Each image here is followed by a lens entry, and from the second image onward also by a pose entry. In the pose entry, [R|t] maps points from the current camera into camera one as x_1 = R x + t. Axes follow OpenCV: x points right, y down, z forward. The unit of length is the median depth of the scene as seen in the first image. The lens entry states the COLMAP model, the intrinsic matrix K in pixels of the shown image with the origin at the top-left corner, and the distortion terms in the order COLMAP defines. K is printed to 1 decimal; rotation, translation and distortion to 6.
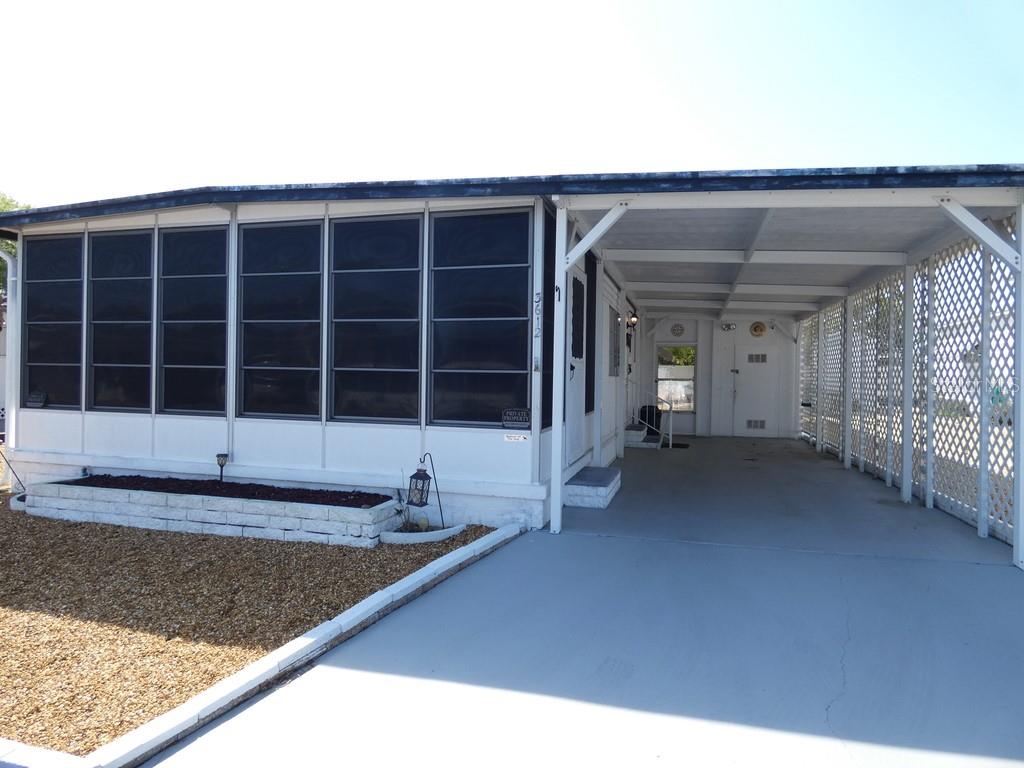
lens RADIAL K [[624.6, 0, 512.5], [0, 624.6, 382.3], [0, 0, 1]] dist [0.003920, 0.000283]
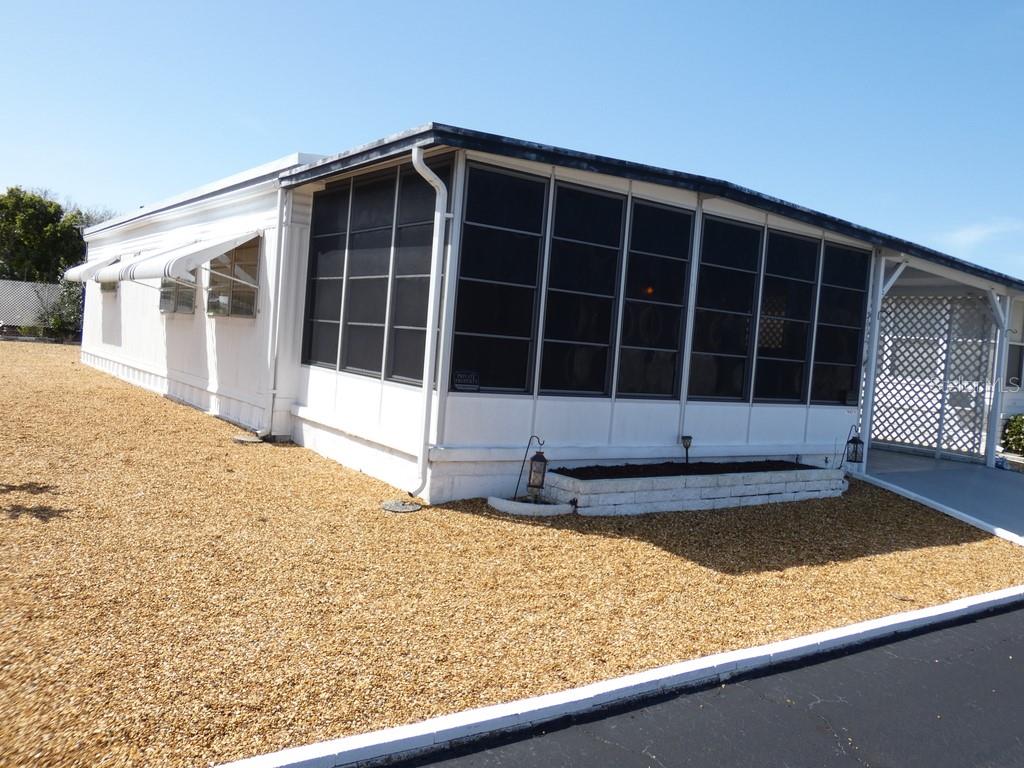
lens RADIAL K [[876.8, 0, 510.5], [0, 876.8, 387.6], [0, 0, 1]] dist [-0.044000, -0.002059]
pose [[0.619955, -0.006414, 0.784611, -1.478750], [-0.052608, 0.997377, 0.049721, -0.017816], [-0.782871, -0.072101, 0.617992, 0.283879]]
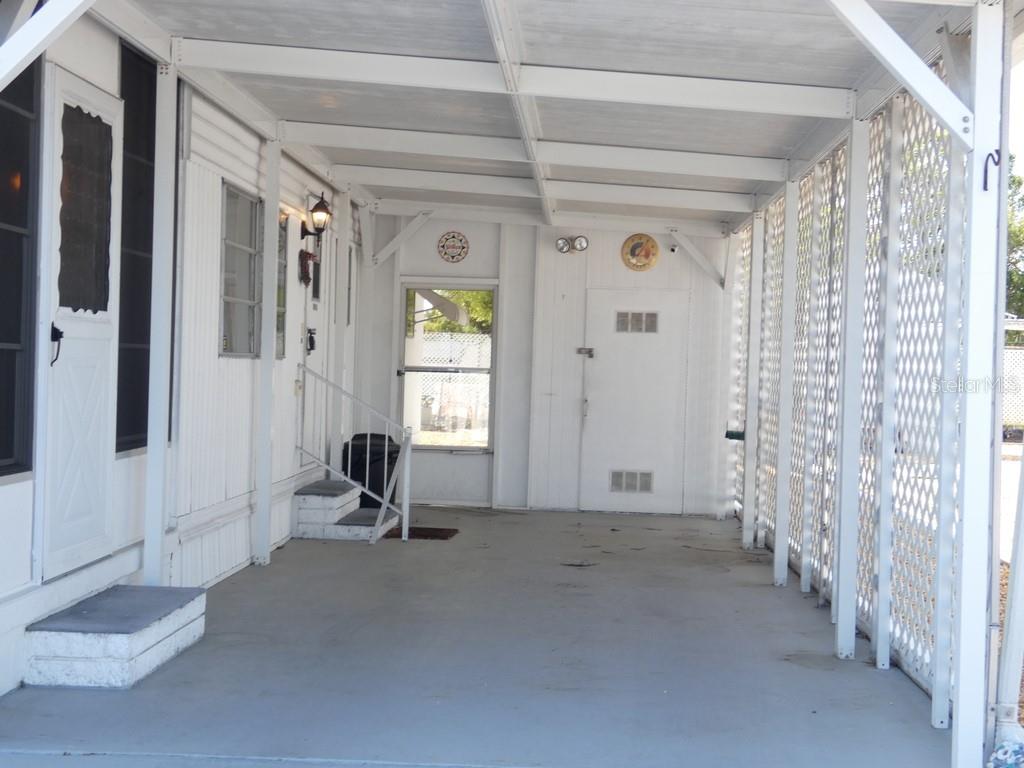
lens RADIAL K [[1636.2, 0, 512.0], [0, 1636.2, 378.3], [0, 0, 1]] dist [0.061331, 0.000000]
pose [[0.975766, 0.016624, 0.218186, 0.103808], [-0.017364, 0.999848, 0.001475, -0.001603], [-0.218128, -0.005227, 0.975906, -0.054525]]
